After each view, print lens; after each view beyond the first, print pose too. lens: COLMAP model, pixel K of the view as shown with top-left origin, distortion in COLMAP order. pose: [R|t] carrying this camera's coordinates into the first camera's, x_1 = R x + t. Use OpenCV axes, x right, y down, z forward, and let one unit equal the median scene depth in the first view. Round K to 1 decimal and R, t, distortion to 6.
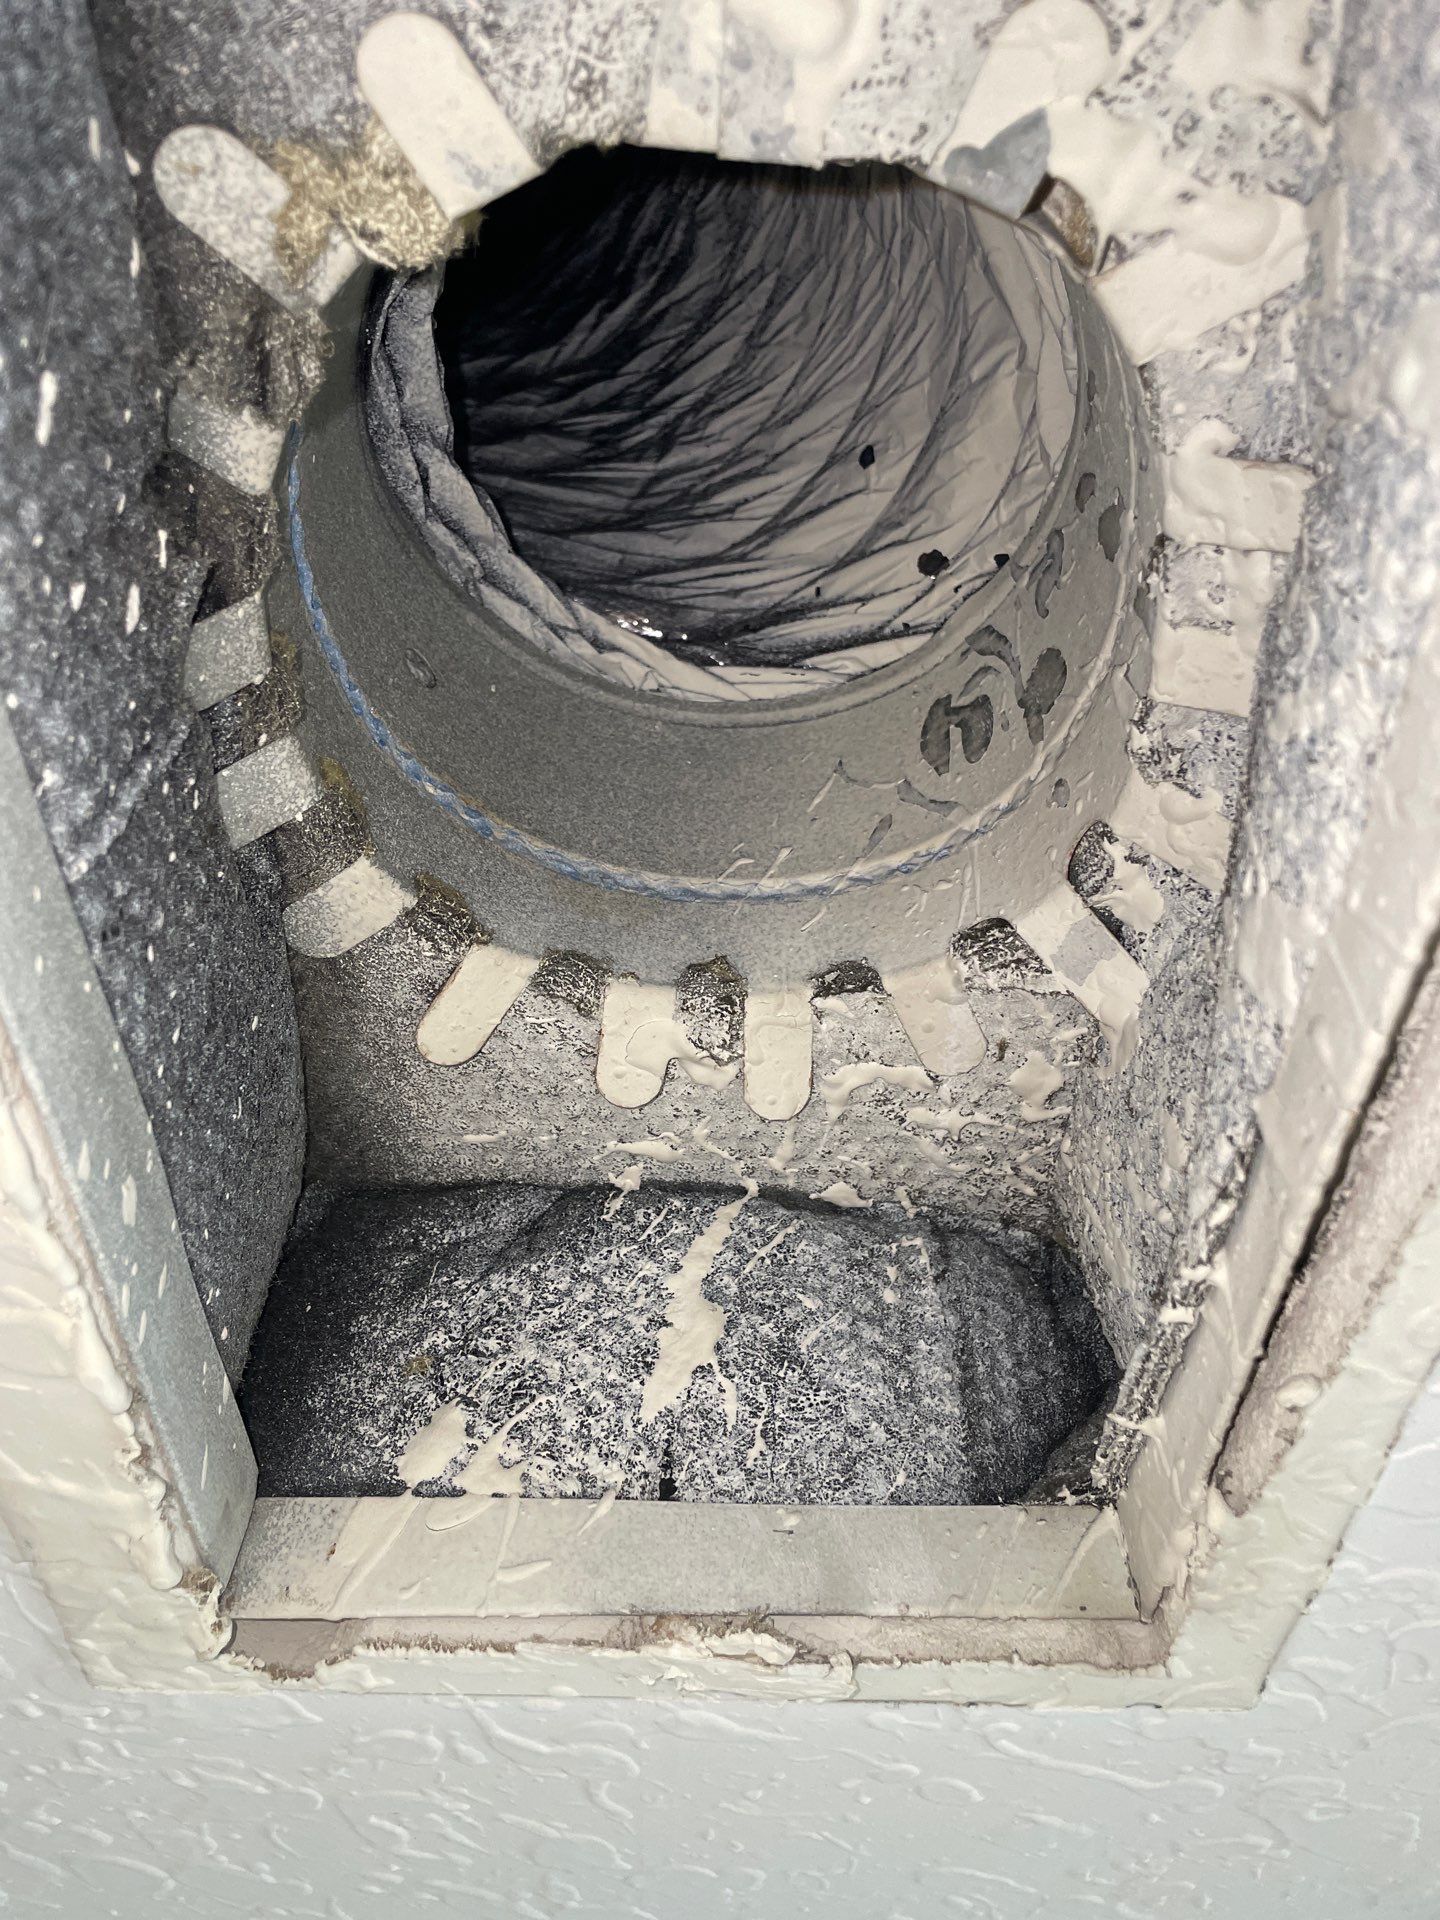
lens RADIAL K [[1477.3, 0, 720.0], [0, 1477.3, 960.0], [0, 0, 1]] dist [0.083584, -0.121716]
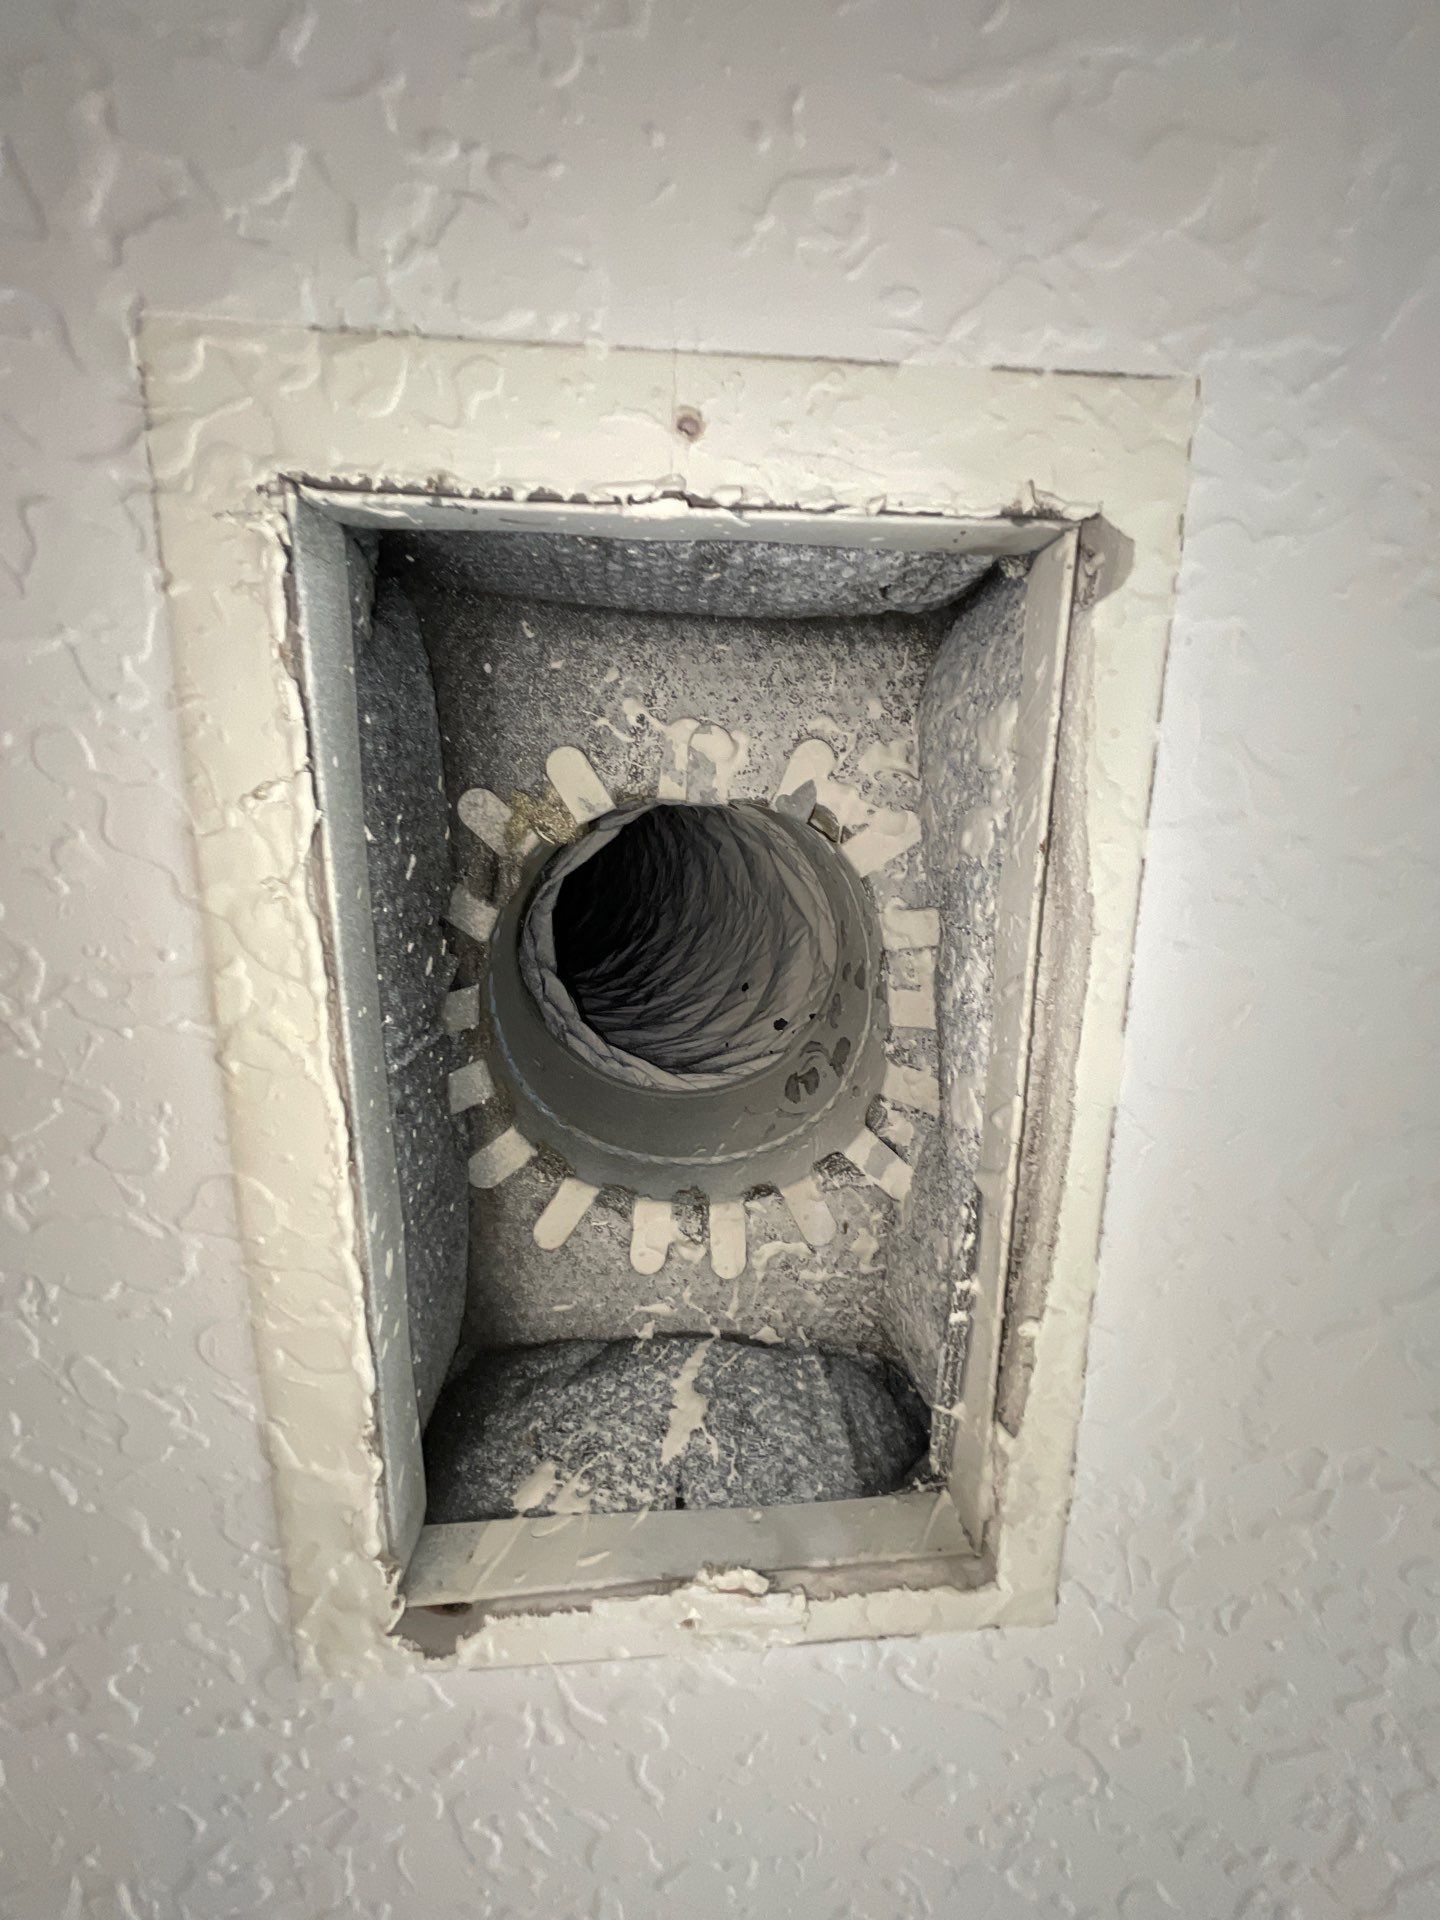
lens RADIAL K [[780.6, 0, 726.1], [0, 780.6, 963.4], [0, 0, 1]] dist [-0.000227, 0.000161]
pose [[0.995602, -0.030400, 0.088609, -0.042214], [0.067443, 0.889081, -0.452753, 0.215551], [-0.065017, 0.456738, 0.887222, -0.031577]]
